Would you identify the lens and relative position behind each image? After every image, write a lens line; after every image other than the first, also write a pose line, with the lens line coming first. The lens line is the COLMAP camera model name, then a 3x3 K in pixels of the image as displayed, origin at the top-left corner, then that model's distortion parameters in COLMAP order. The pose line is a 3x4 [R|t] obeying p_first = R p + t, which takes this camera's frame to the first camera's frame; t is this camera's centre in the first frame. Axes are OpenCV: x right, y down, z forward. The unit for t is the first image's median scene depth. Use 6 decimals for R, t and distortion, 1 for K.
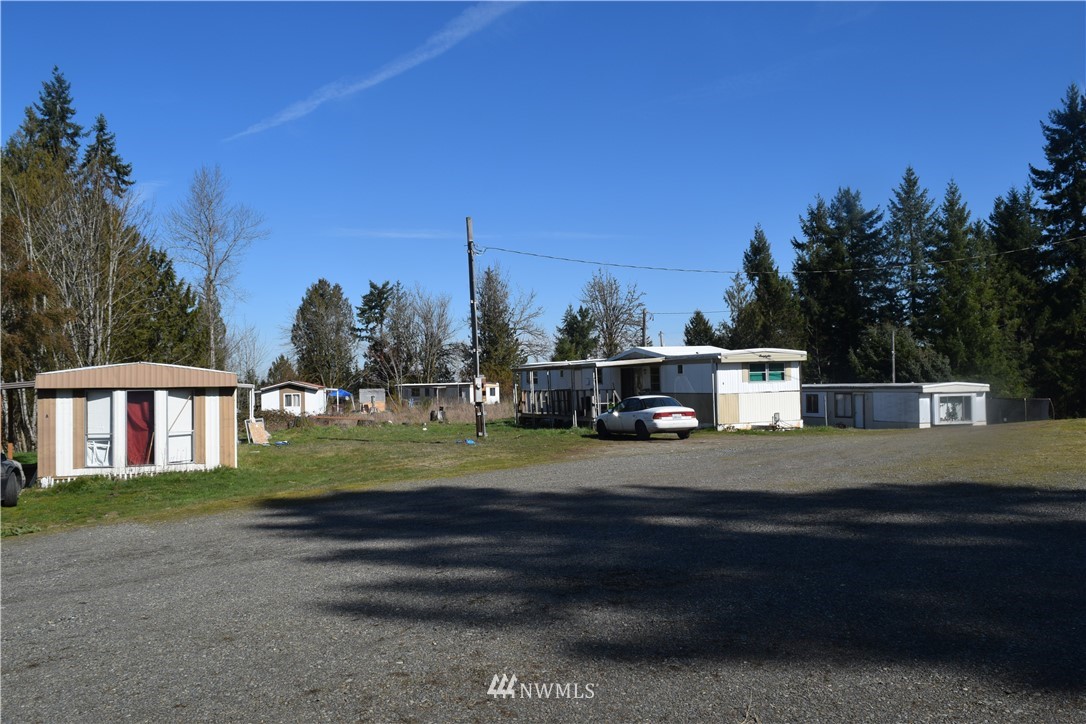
lens RADIAL K [[828.9, 0, 542.1], [0, 828.9, 361.5], [0, 0, 1]] dist [-0.030415, 0.006079]
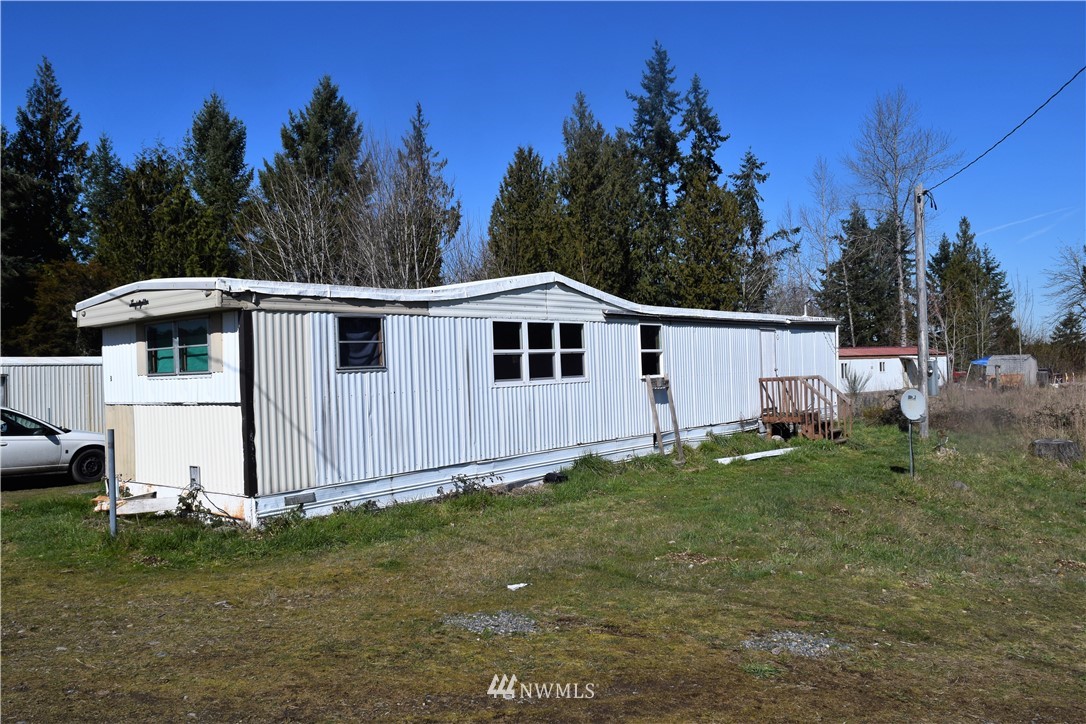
lens RADIAL K [[828.9, 0, 540.9], [0, 828.9, 364.1], [0, 0, 1]] dist [-0.030415, 0.006079]
pose [[0.434134, 0.007836, -0.900814, 0.200498], [0.039858, 0.998816, 0.027897, 0.004963], [0.899966, -0.048016, 0.433307, 0.302251]]
